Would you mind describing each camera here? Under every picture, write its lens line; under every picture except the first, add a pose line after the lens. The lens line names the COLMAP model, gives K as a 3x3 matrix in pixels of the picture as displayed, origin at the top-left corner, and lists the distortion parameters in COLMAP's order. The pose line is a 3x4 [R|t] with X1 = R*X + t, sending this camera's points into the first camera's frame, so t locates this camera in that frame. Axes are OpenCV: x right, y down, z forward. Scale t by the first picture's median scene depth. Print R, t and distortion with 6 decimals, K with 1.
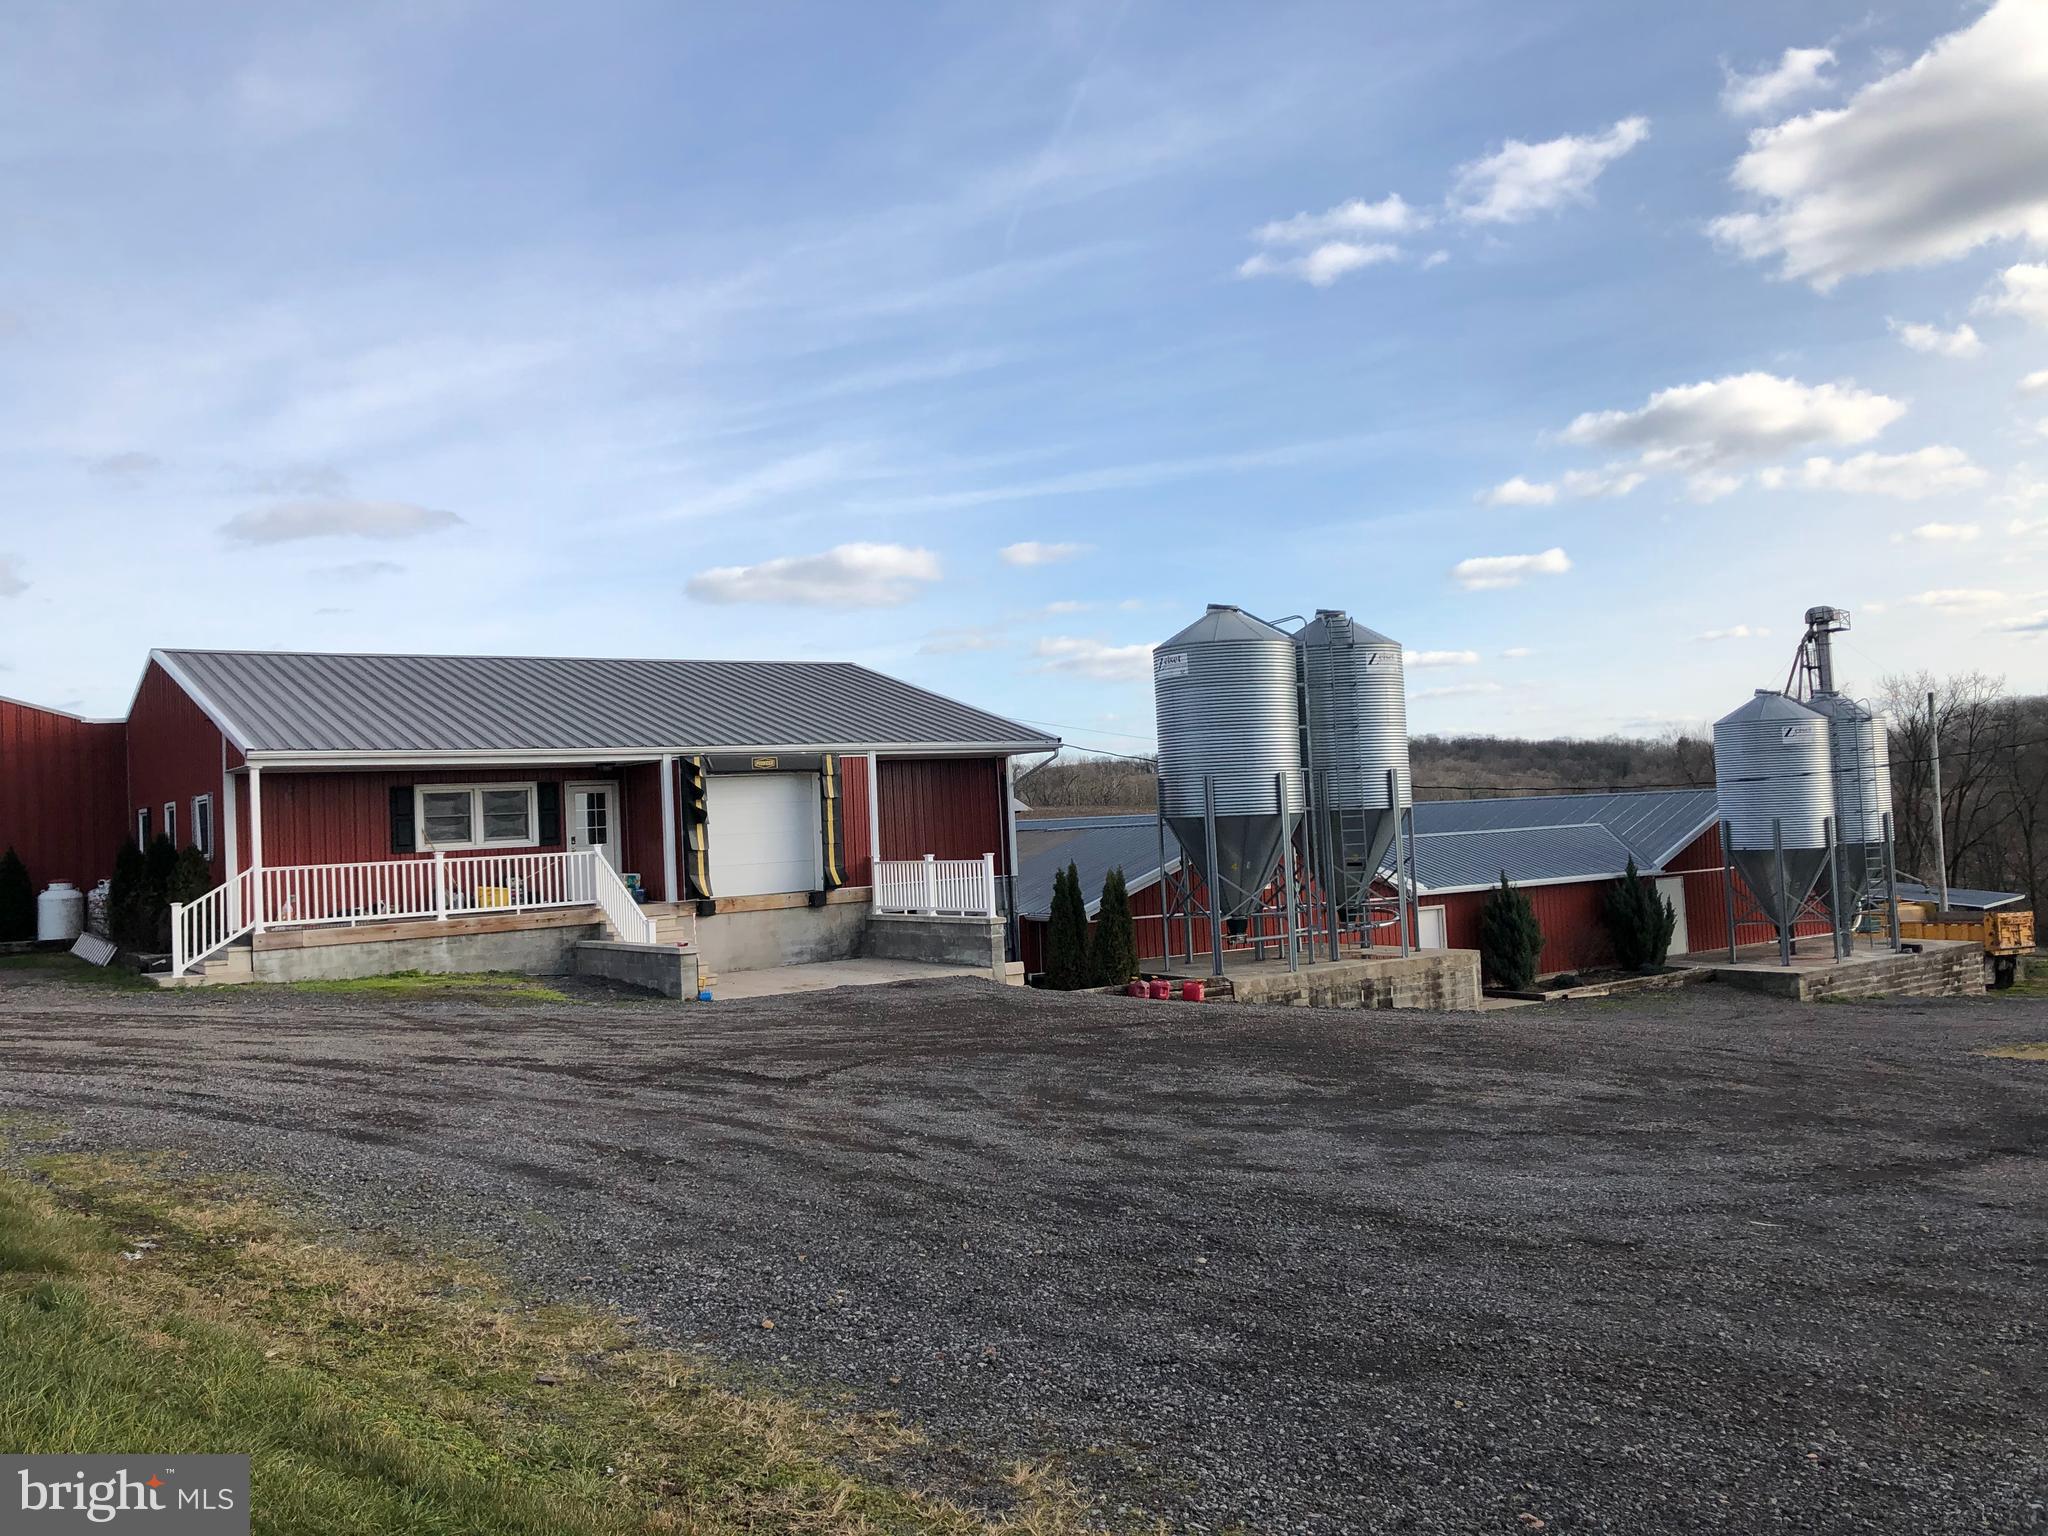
lens RADIAL K [[1637.1, 0, 1024.0], [0, 1637.1, 768.0], [0, 0, 1]] dist [0.006612, -0.004608]
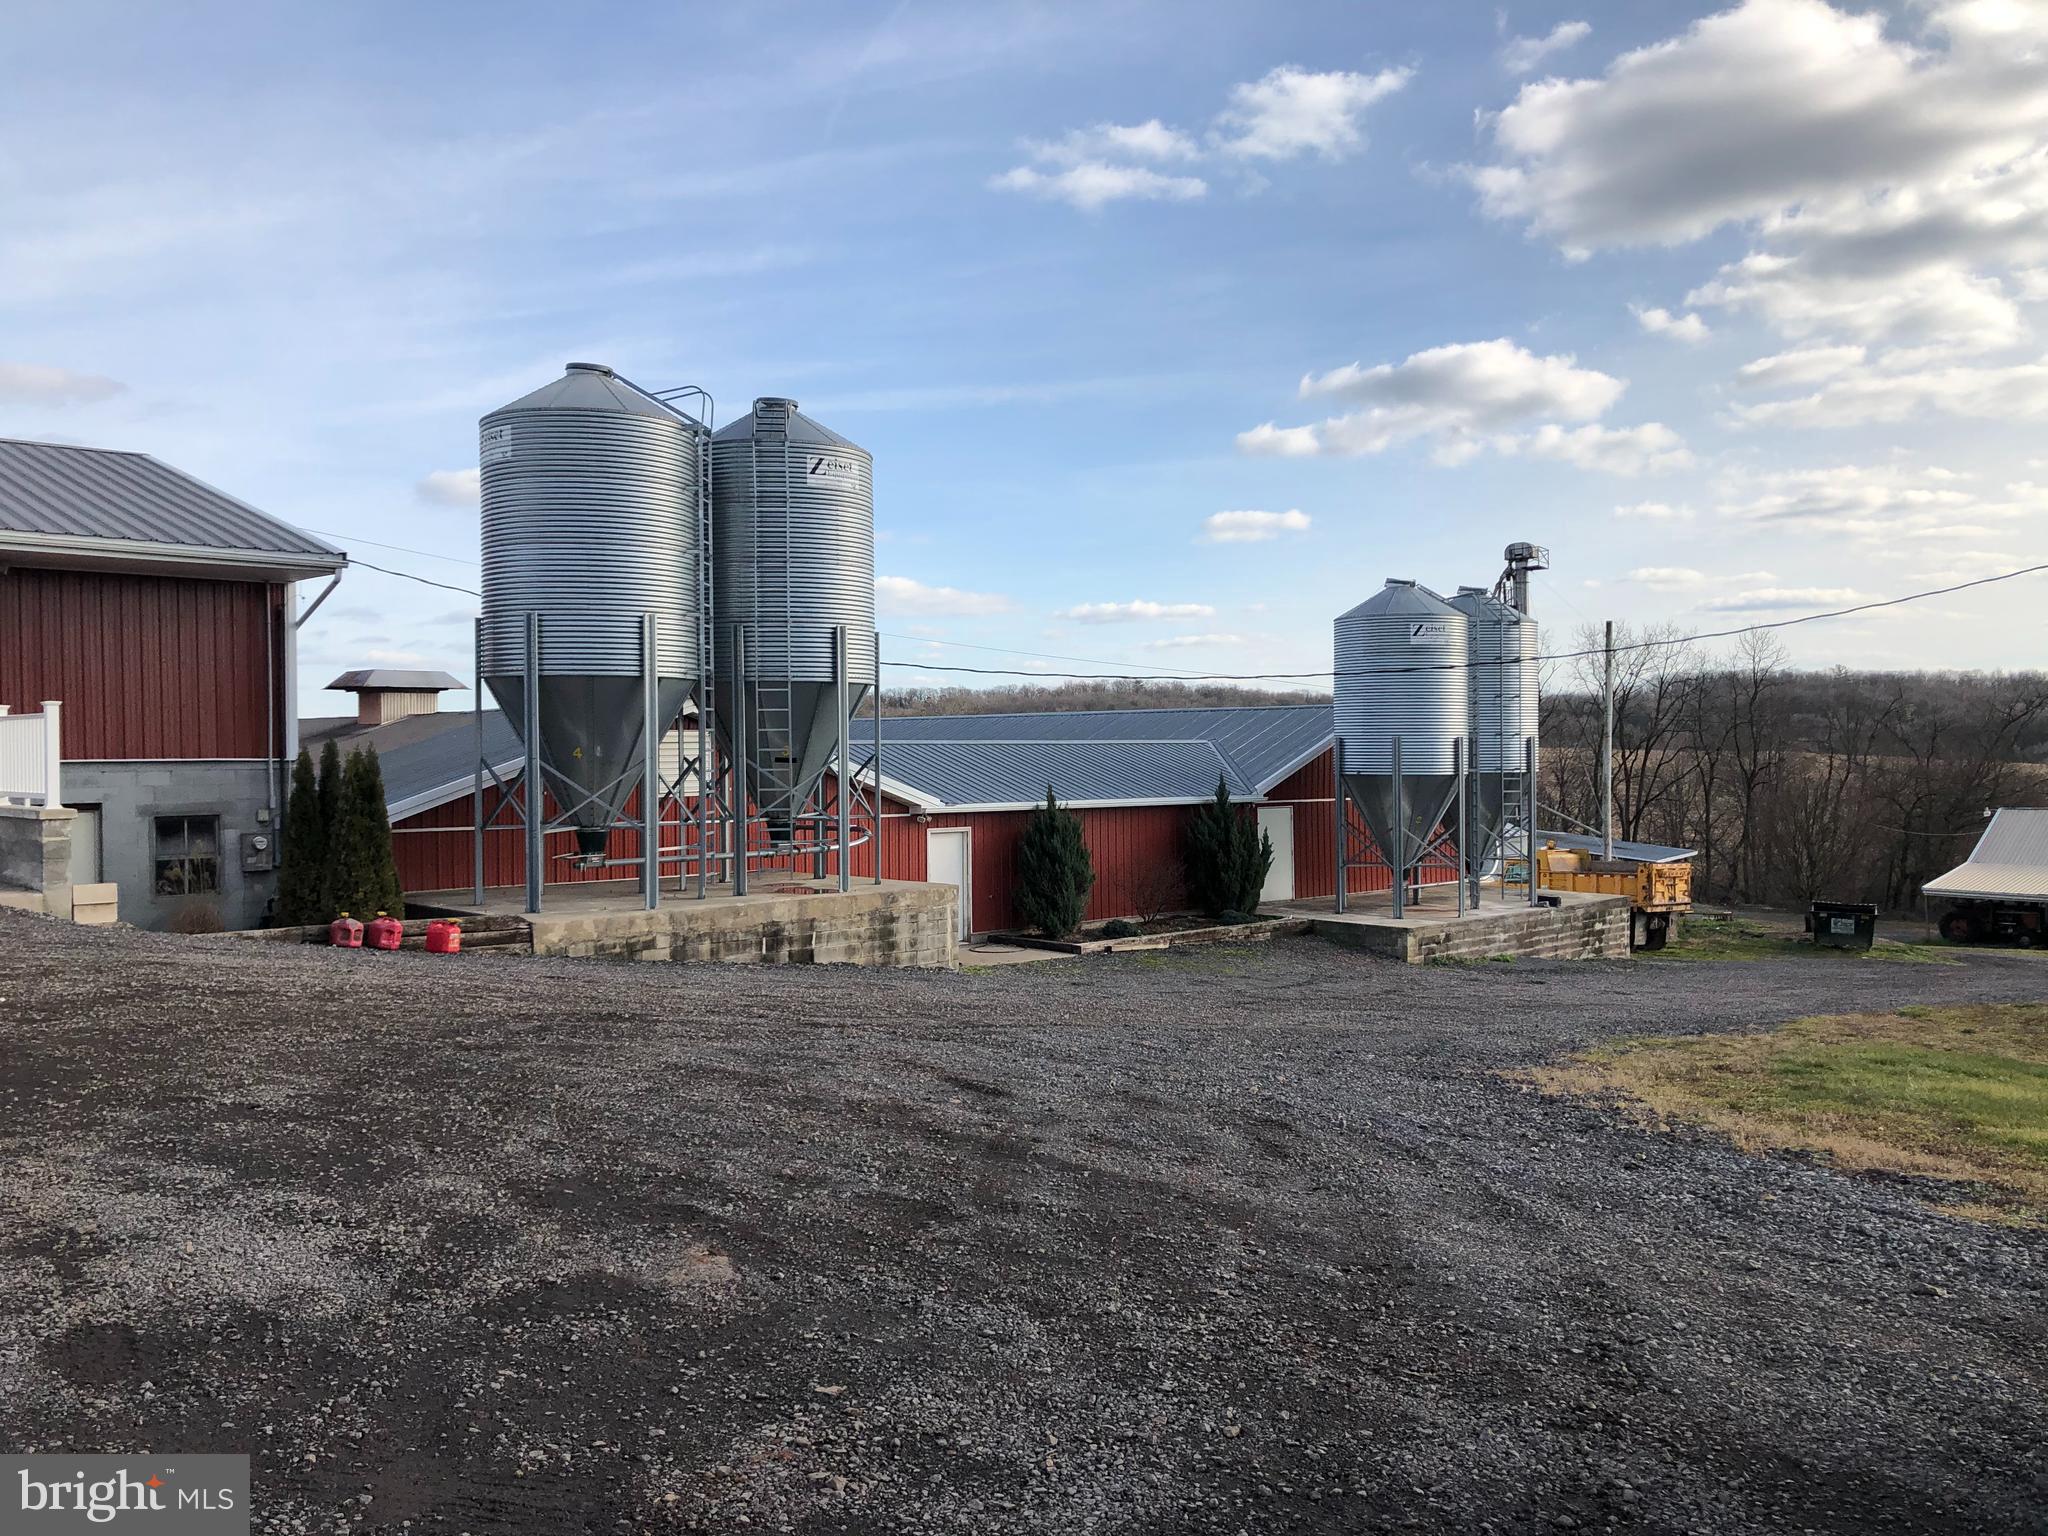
lens RADIAL K [[1637.1, 0, 1024.0], [0, 1637.1, 768.0], [0, 0, 1]] dist [0.006612, -0.004608]
pose [[0.987981, 0.041854, 0.148798, 0.200507], [-0.048208, 0.998062, 0.039350, 0.029812], [-0.146862, -0.046050, 0.988084, 0.291123]]
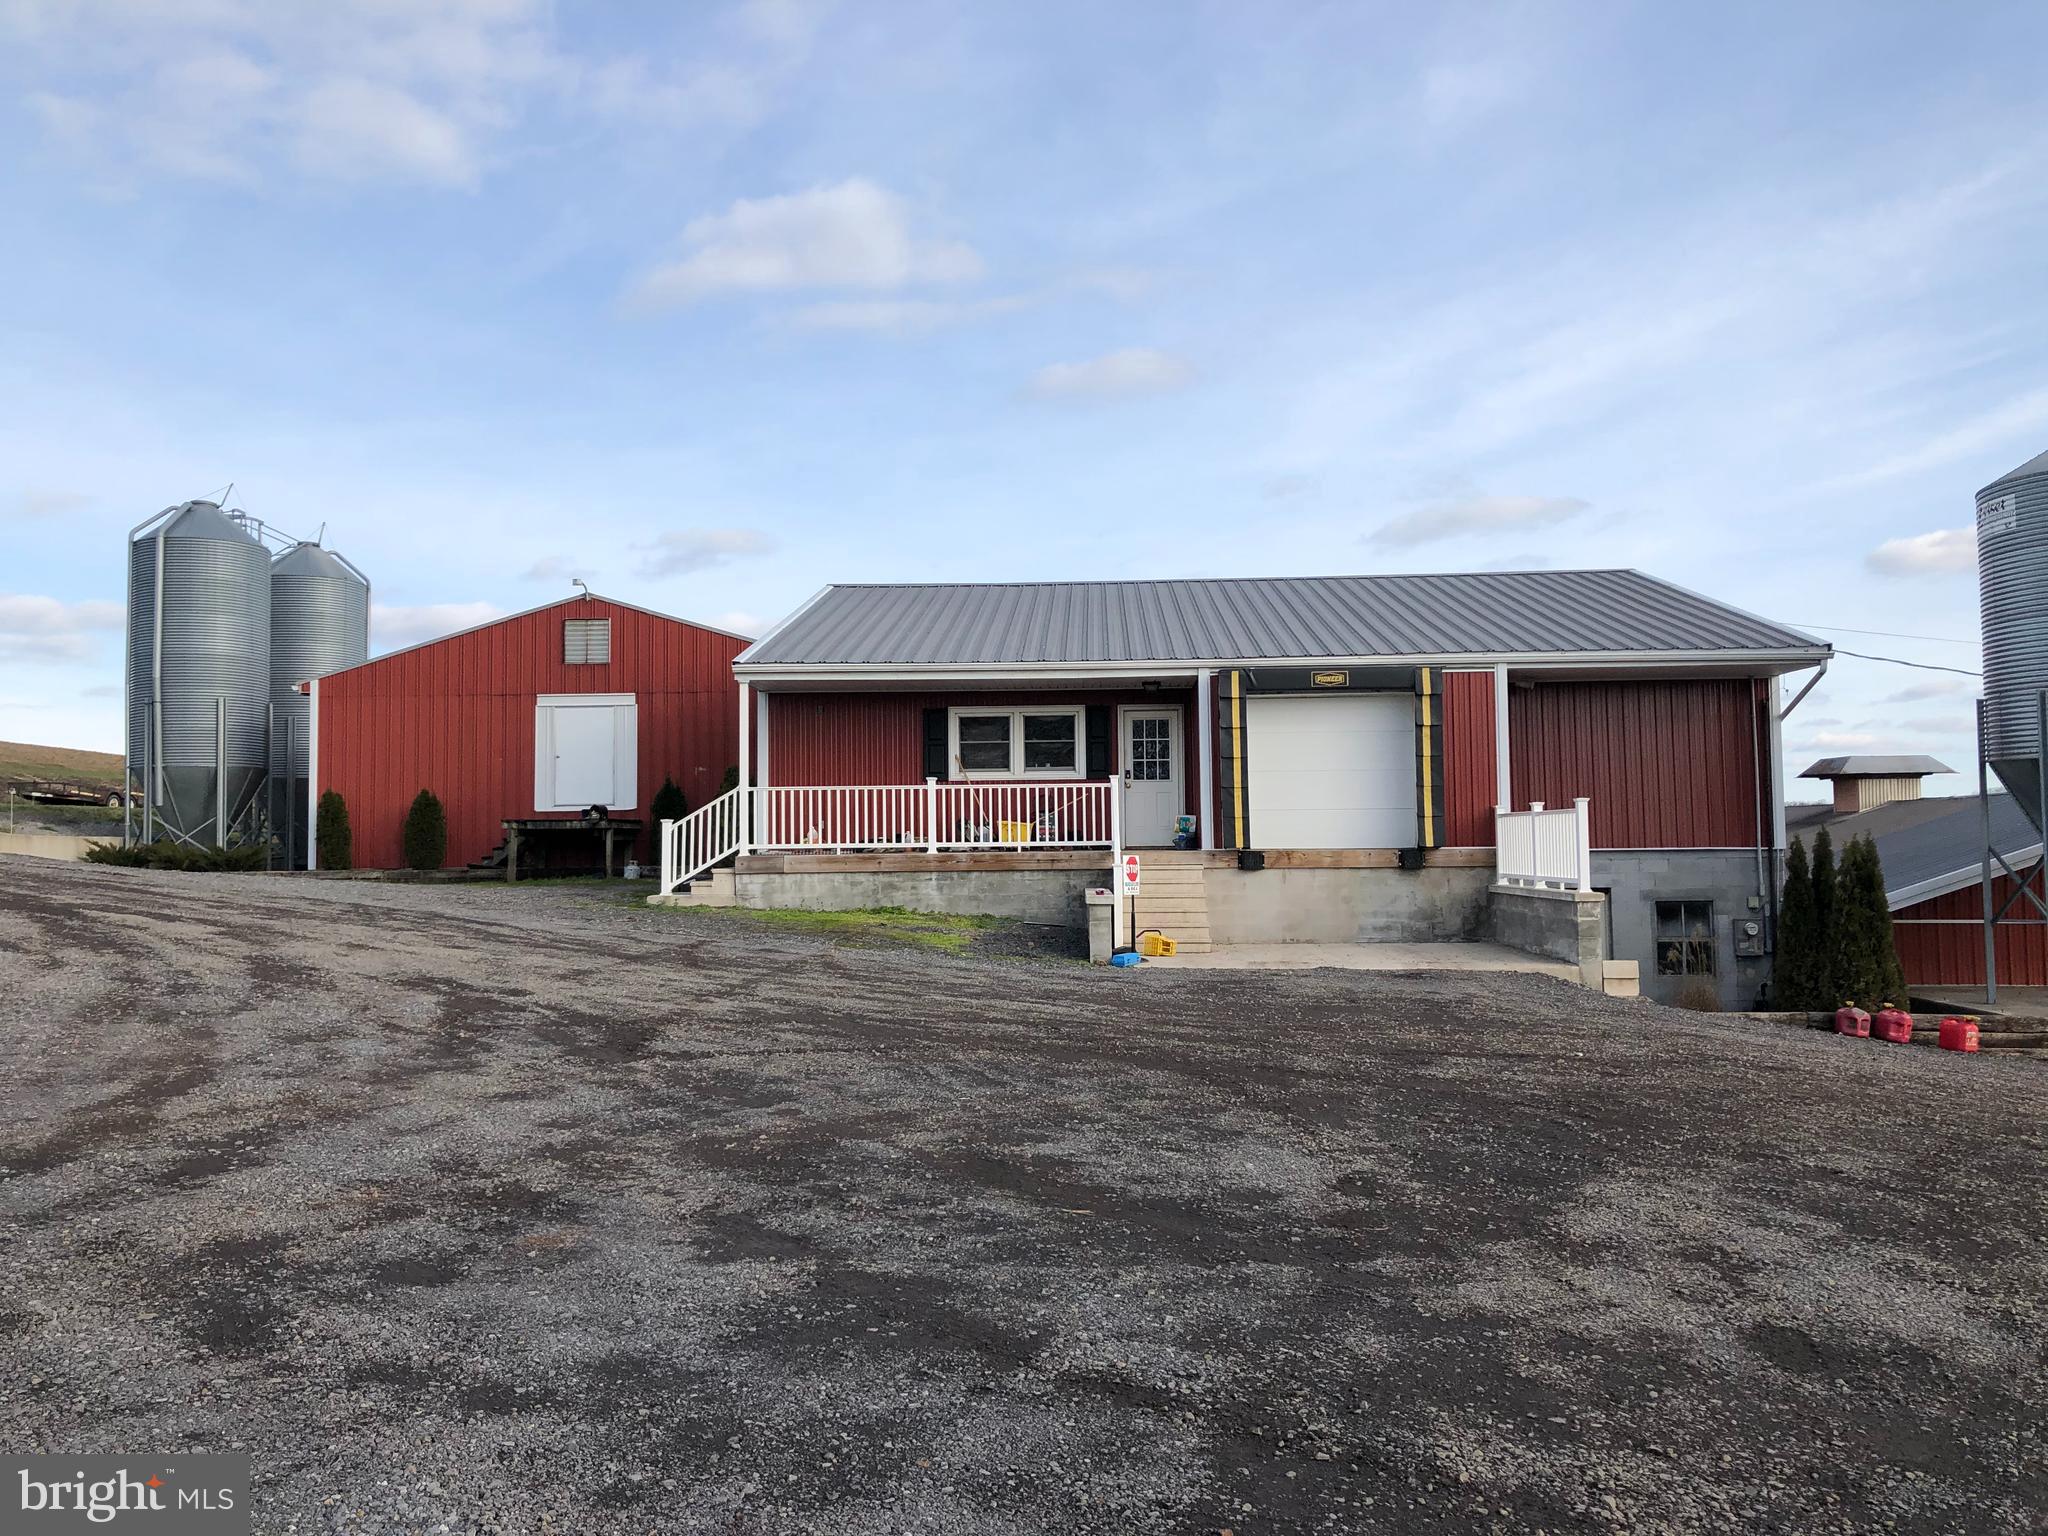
lens RADIAL K [[1637.1, 0, 1024.0], [0, 1637.1, 768.0], [0, 0, 1]] dist [0.006612, -0.004608]
pose [[0.775352, 0.011469, -0.631425, 0.191596], [-0.006247, 0.999925, 0.010492, 0.028036], [0.631498, -0.004191, 0.775366, 0.261493]]
